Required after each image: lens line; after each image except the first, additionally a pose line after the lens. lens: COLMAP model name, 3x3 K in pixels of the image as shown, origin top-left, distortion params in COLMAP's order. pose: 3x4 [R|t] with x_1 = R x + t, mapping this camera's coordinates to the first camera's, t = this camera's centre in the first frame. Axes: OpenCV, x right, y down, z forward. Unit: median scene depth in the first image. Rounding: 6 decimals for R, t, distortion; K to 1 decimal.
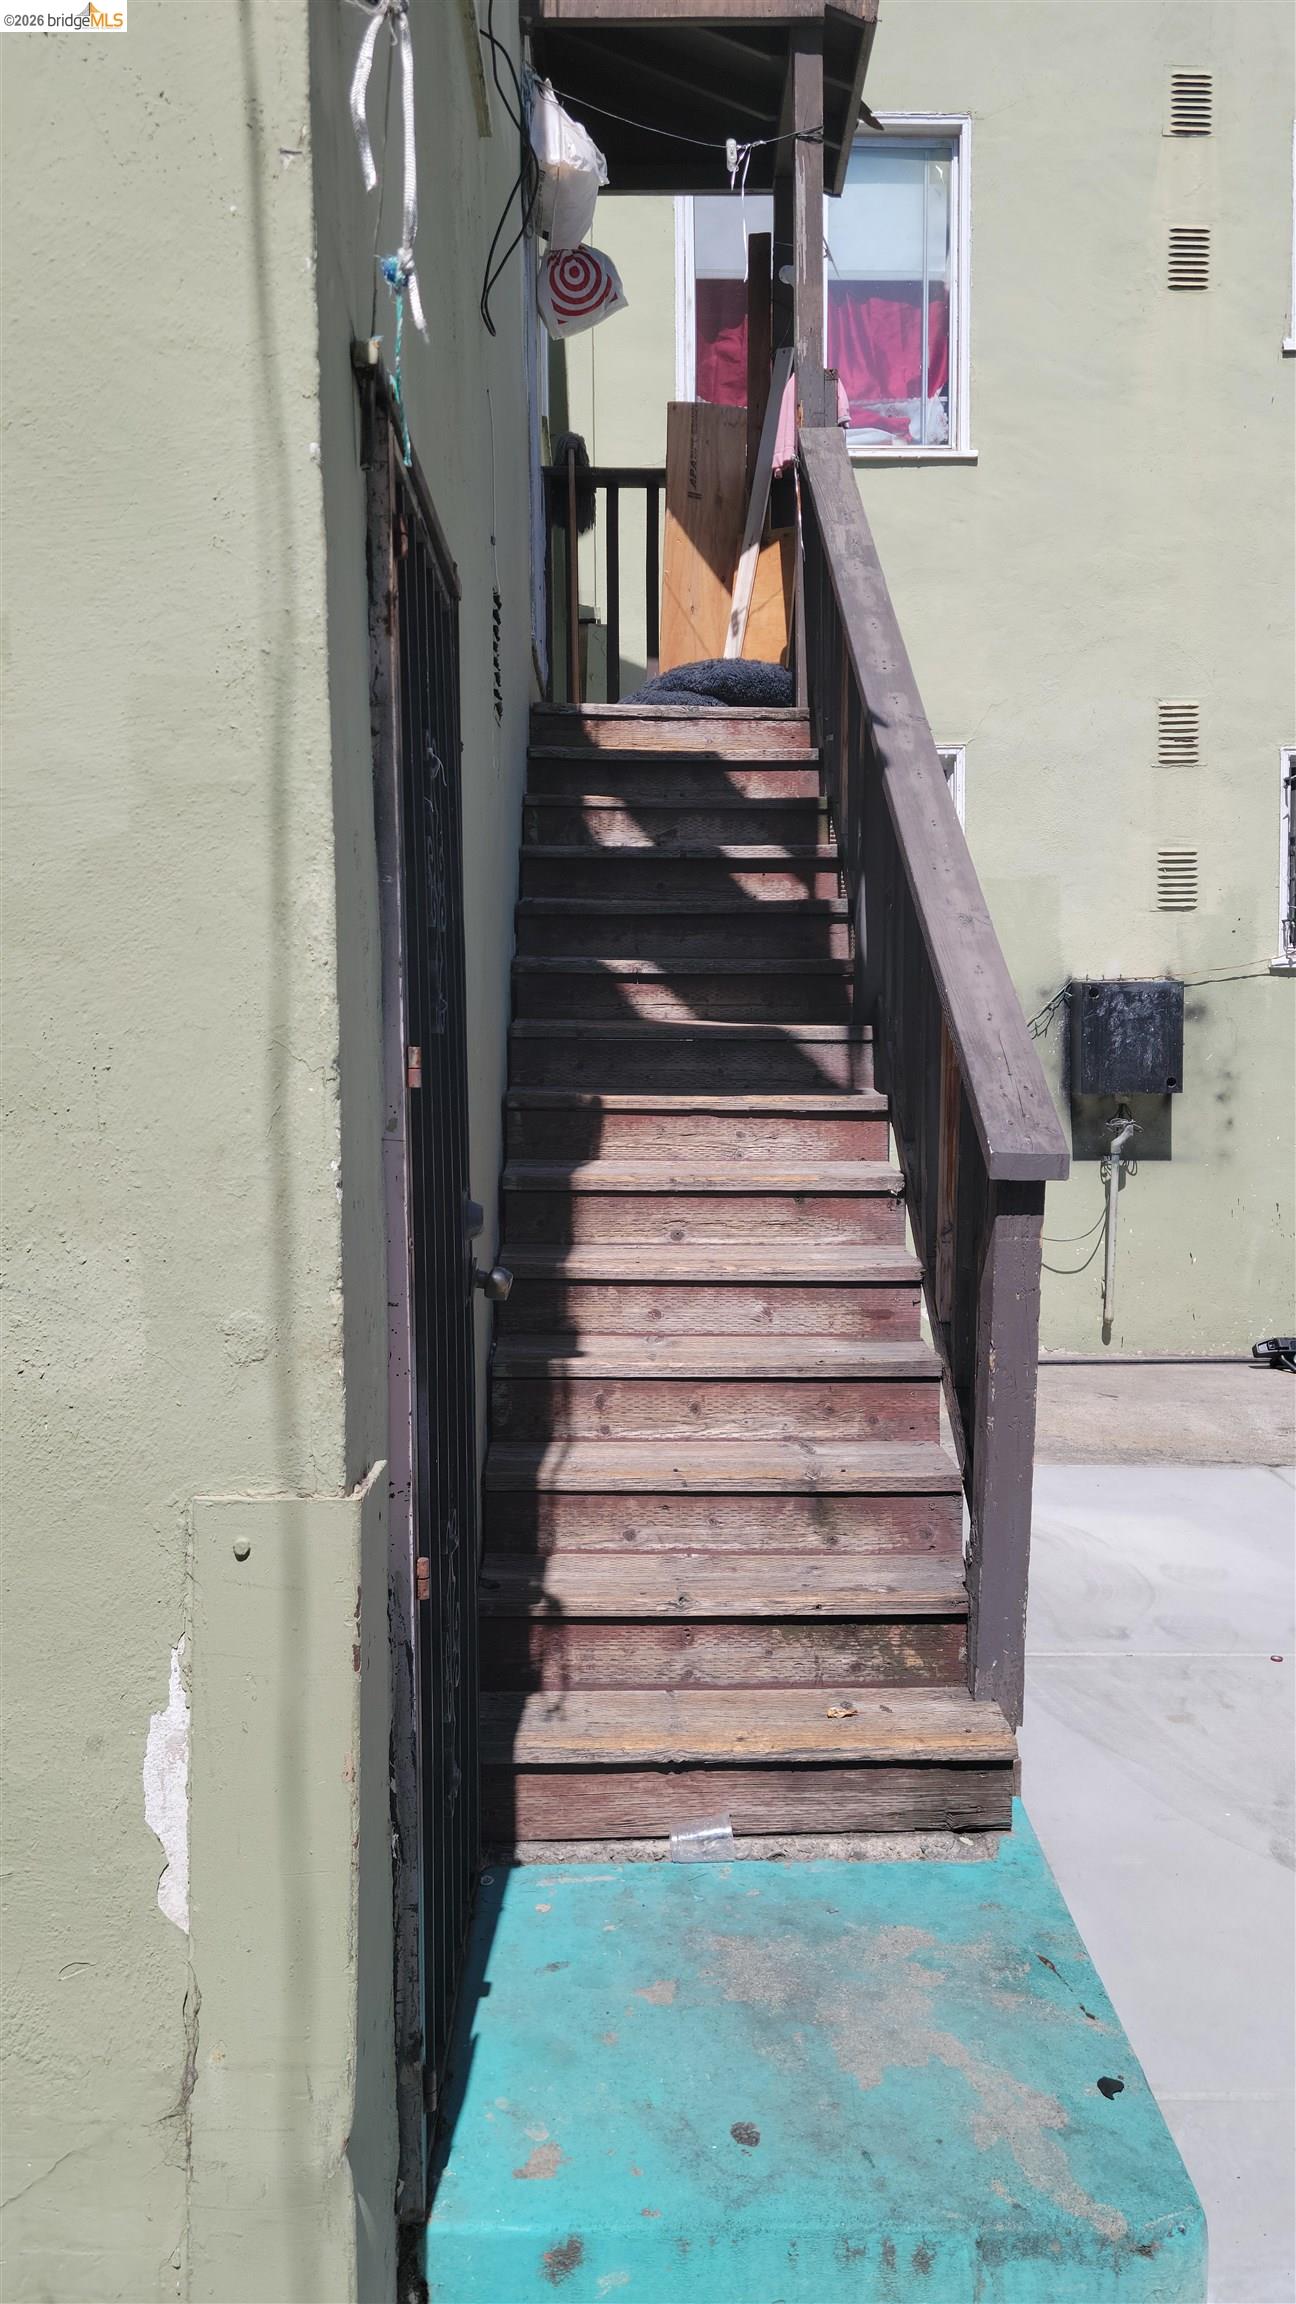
lens RADIAL K [[1831.9, 0, 668.0], [0, 1831.9, 1152.2], [0, 0, 1]] dist [0.104090, -0.122010]
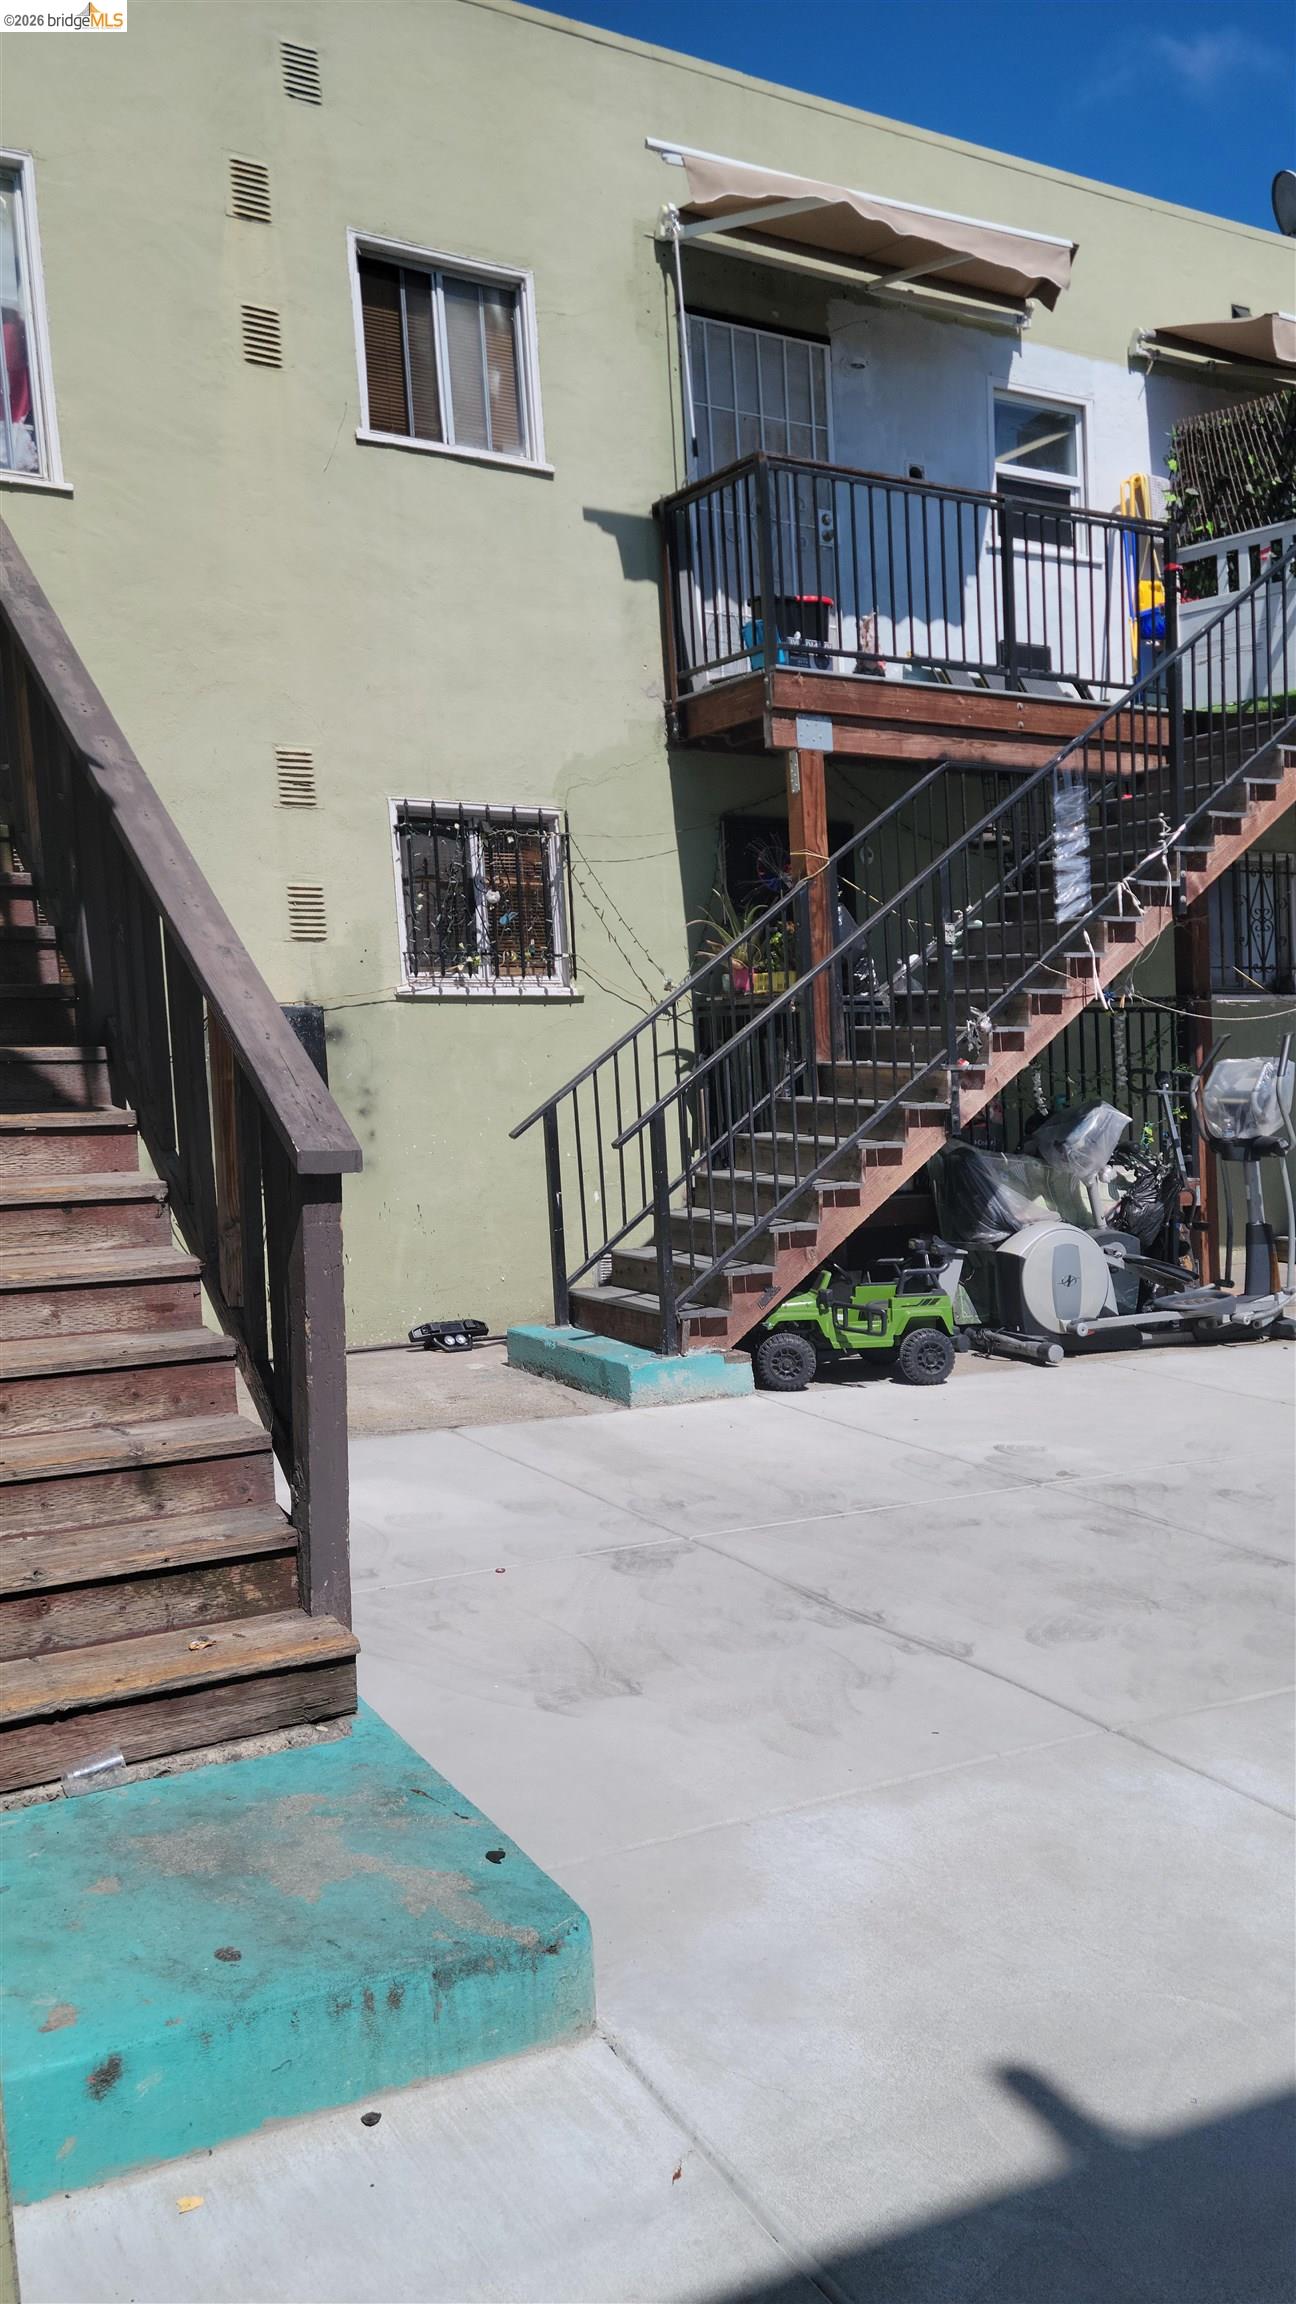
lens RADIAL K [[1831.9, 0, 642.5], [0, 1831.9, 1091.1], [0, 0, 1]] dist [0.104090, -0.122010]
pose [[0.887638, -0.021914, 0.460021, -0.146420], [0.043270, 0.998417, -0.035931, 0.012074], [-0.458506, 0.051799, 0.887181, -0.124954]]
